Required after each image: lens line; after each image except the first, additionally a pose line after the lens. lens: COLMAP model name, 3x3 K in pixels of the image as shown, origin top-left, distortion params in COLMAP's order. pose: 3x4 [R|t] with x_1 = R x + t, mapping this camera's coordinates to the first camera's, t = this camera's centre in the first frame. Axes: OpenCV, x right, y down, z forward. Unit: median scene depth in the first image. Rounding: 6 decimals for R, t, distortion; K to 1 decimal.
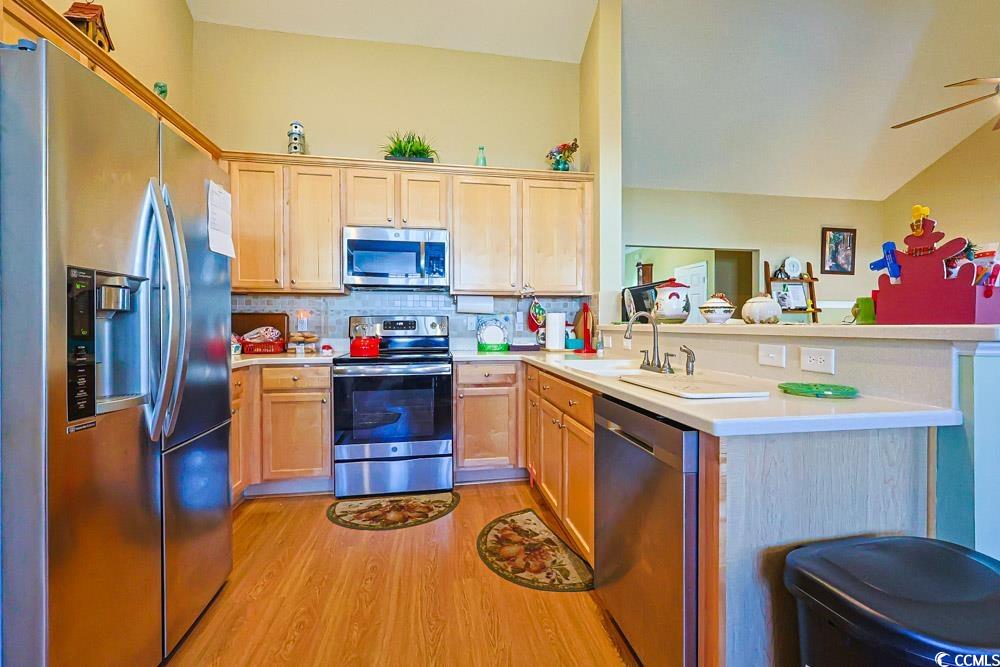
lens RADIAL K [[424.7, 0, 499.3], [0, 424.7, 329.5], [0, 0, 1]] dist [0.002614, -0.000390]
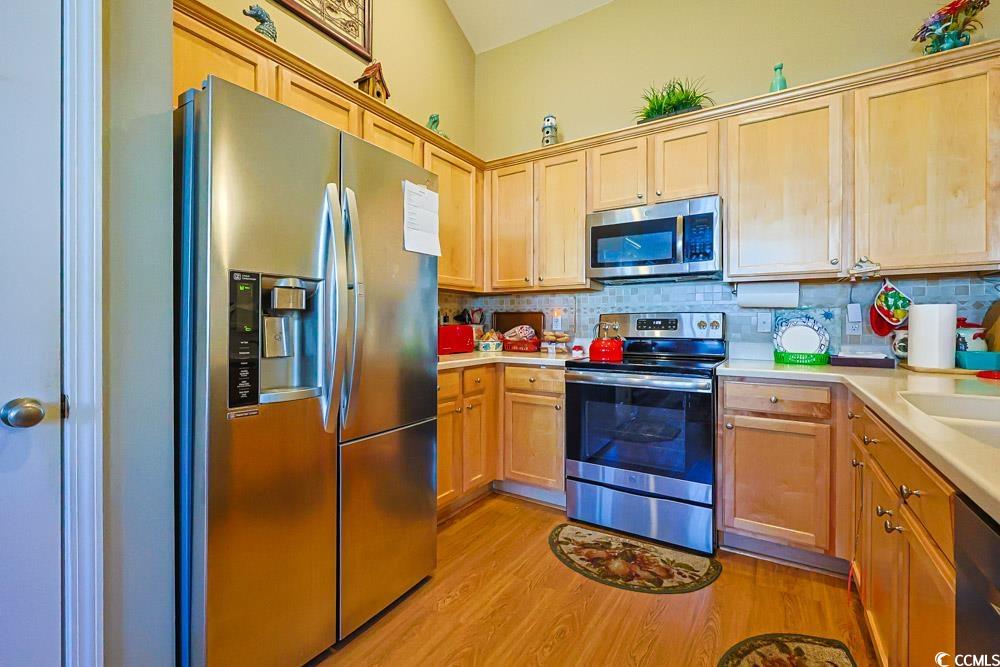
lens RADIAL K [[424.7, 0, 502.1], [0, 424.7, 324.0], [0, 0, 1]] dist [0.002614, -0.000390]
pose [[0.745693, 0.003536, -0.666280, 0.097514], [-0.010881, 0.999917, -0.006871, -0.002362], [0.666201, 0.012373, 0.745670, 0.223776]]
